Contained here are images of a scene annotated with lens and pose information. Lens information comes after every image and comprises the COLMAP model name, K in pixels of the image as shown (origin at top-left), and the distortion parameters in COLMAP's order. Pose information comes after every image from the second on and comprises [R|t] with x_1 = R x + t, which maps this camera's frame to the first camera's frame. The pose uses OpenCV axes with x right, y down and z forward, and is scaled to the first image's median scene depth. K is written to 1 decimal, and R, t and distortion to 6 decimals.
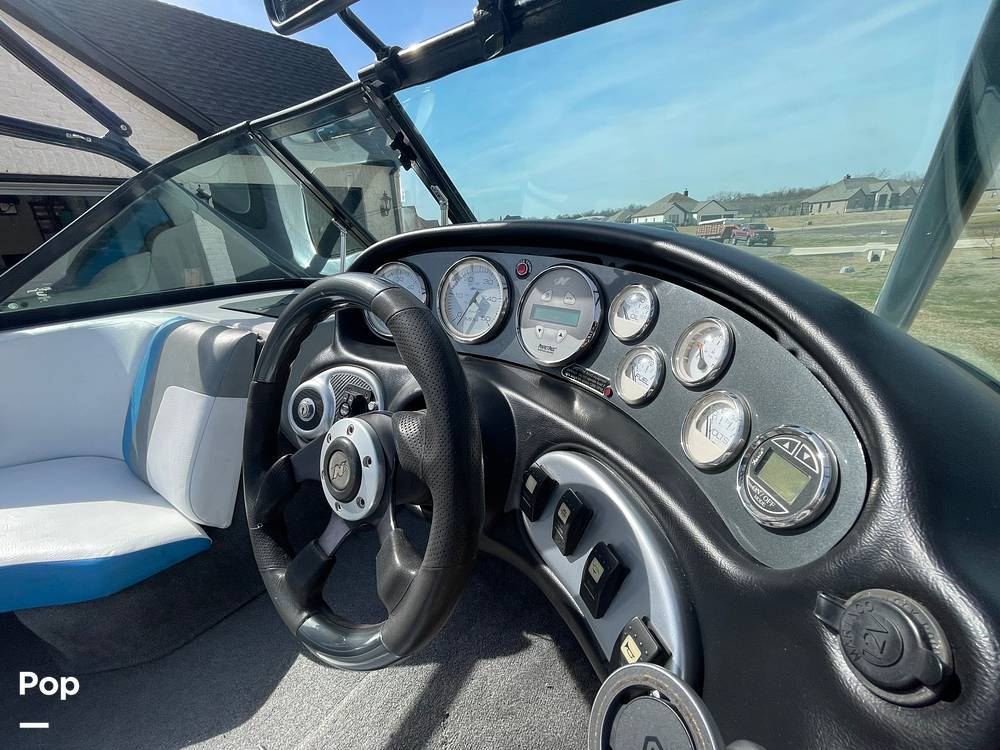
lens RADIAL K [[405.6, 0, 500.0], [0, 405.6, 375.0], [0, 0, 1]] dist [-0.003679, -0.000170]
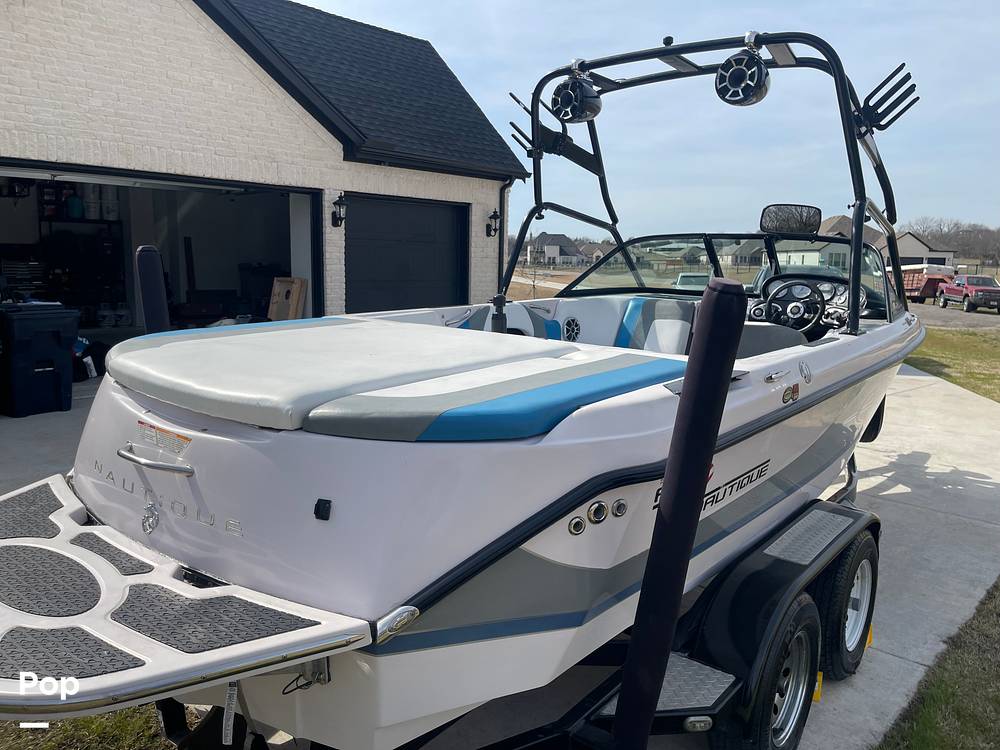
lens RADIAL K [[766.4, 0, 500.0], [0, 766.4, 375.0], [0, 0, 1]] dist [0.072381, -0.095515]
pose [[0.996976, 0.076201, -0.015261, -0.208611], [-0.077709, 0.979613, -0.185257, 0.169086], [0.000833, 0.185883, 0.982572, -0.473421]]
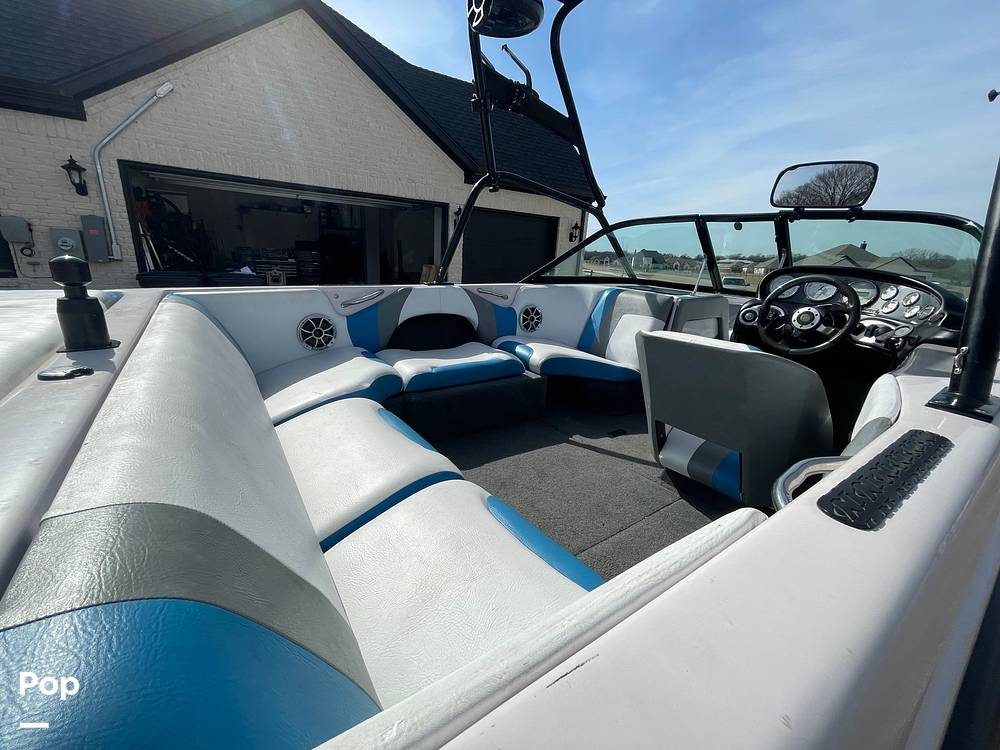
lens RADIAL K [[405.6, 0, 500.0], [0, 405.6, 375.0], [0, 0, 1]] dist [-0.003679, -0.000170]
pose [[0.948194, 0.184744, -0.258454, -0.097960], [-0.199049, 0.979528, -0.030084, 0.069940], [0.247605, 0.079971, 0.965555, -0.171330]]
